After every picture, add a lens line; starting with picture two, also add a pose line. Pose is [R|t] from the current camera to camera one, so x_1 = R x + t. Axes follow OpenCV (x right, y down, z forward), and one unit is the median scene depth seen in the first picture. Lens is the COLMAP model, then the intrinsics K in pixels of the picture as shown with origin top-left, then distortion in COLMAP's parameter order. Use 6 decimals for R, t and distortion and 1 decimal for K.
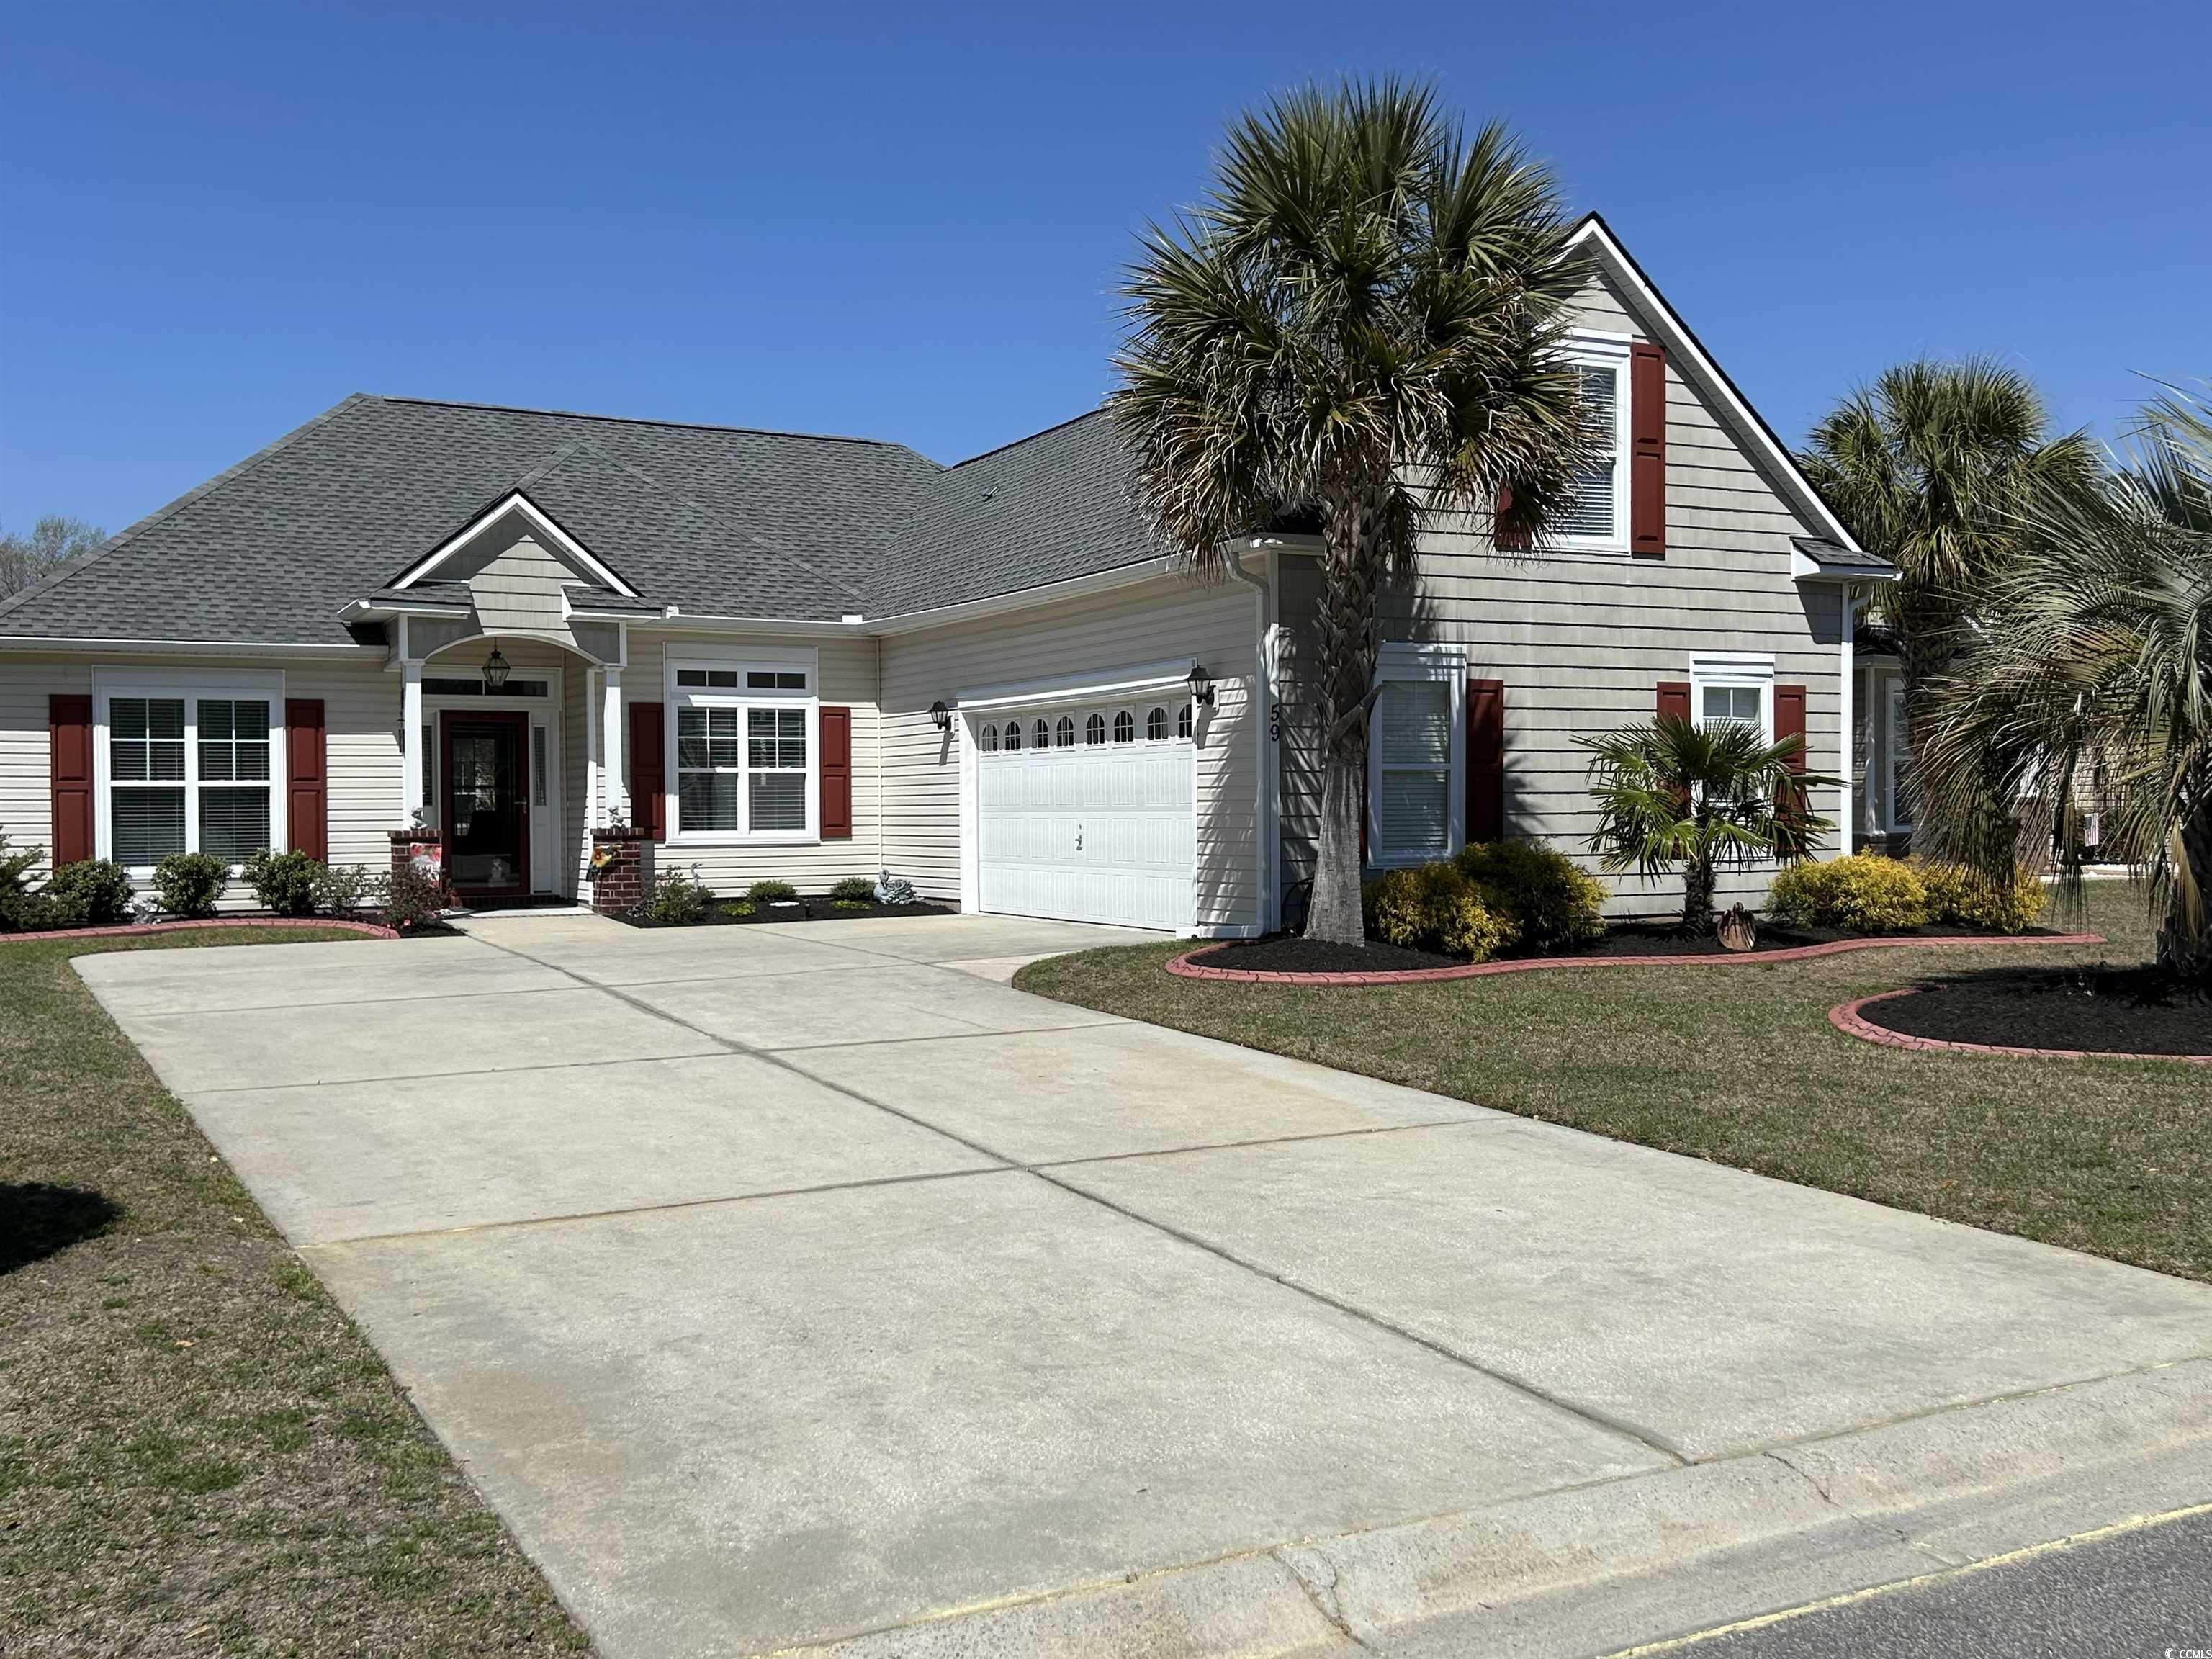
lens RADIAL K [[2031.2, 0, 1109.3], [0, 2031.2, 836.5], [0, 0, 1]] dist [0.009260, 0.000000]
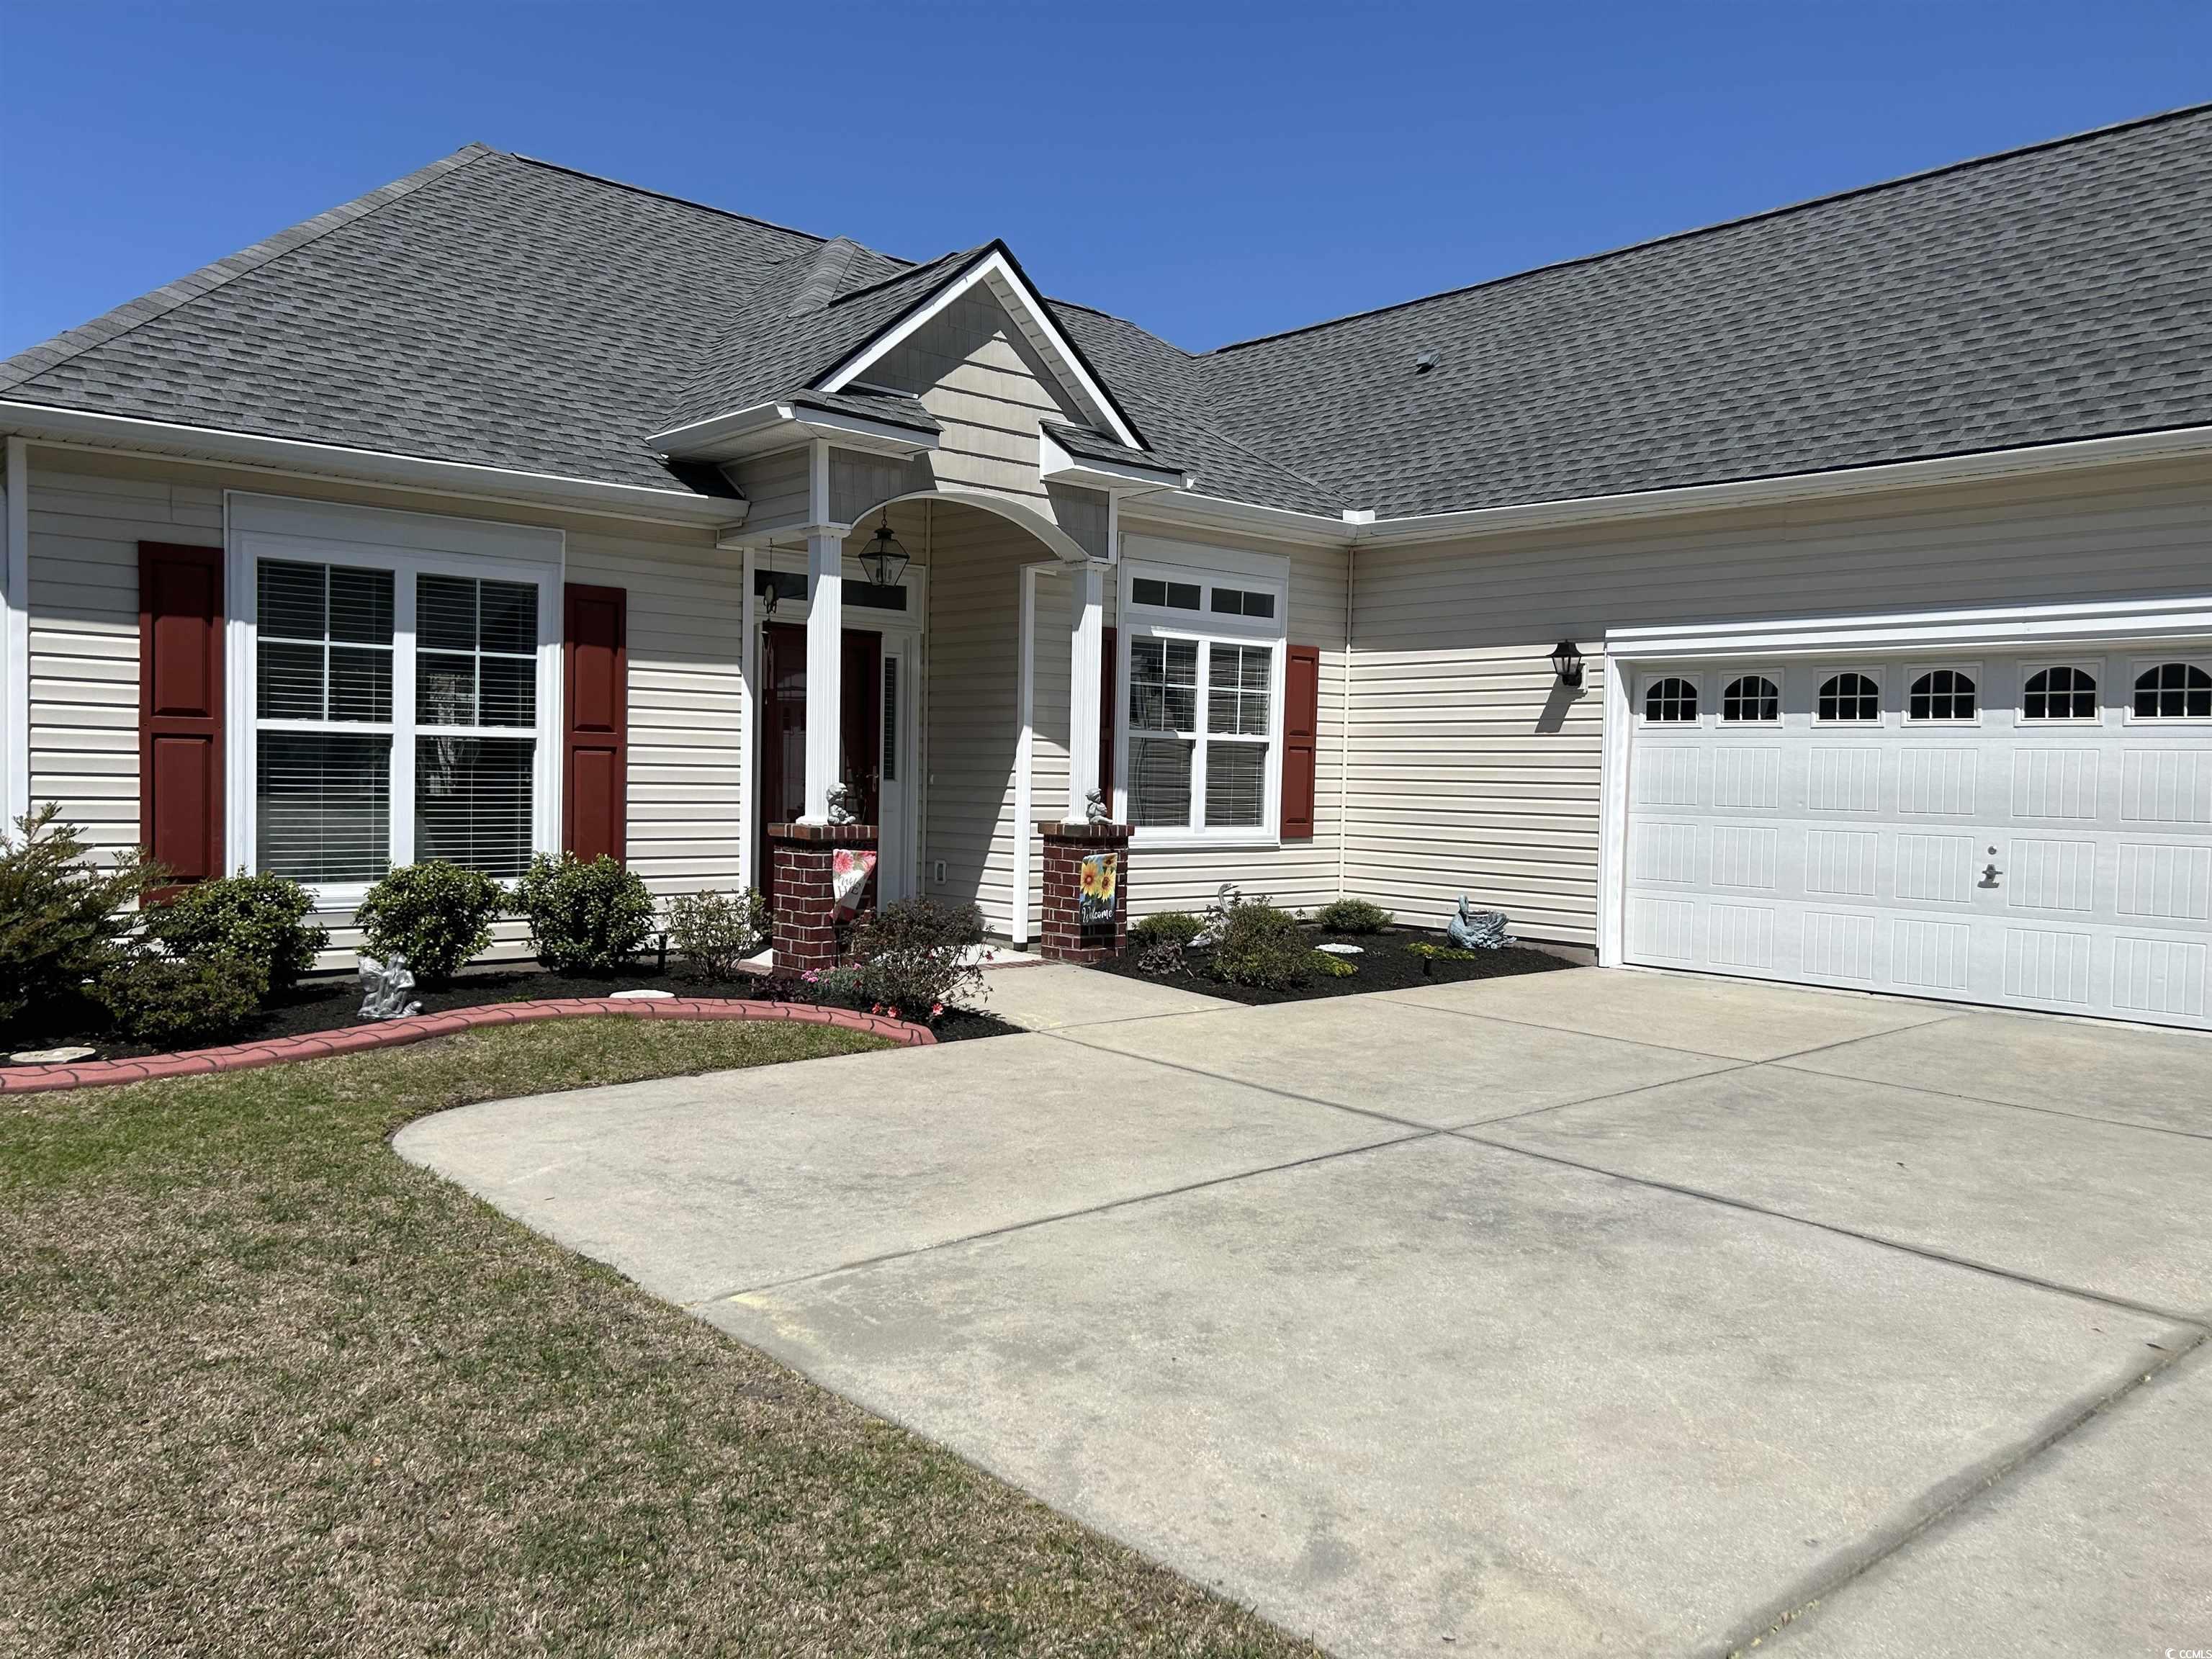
lens RADIAL K [[1673.1, 0, 1101.8], [0, 1673.1, 828.5], [0, 0, 1]] dist [0.029372, 0.000444]
pose [[0.972150, 0.021906, 0.233331, -0.339176], [-0.027218, 0.999438, 0.019568, -0.012190], [-0.232772, -0.025374, 0.972200, 0.474086]]
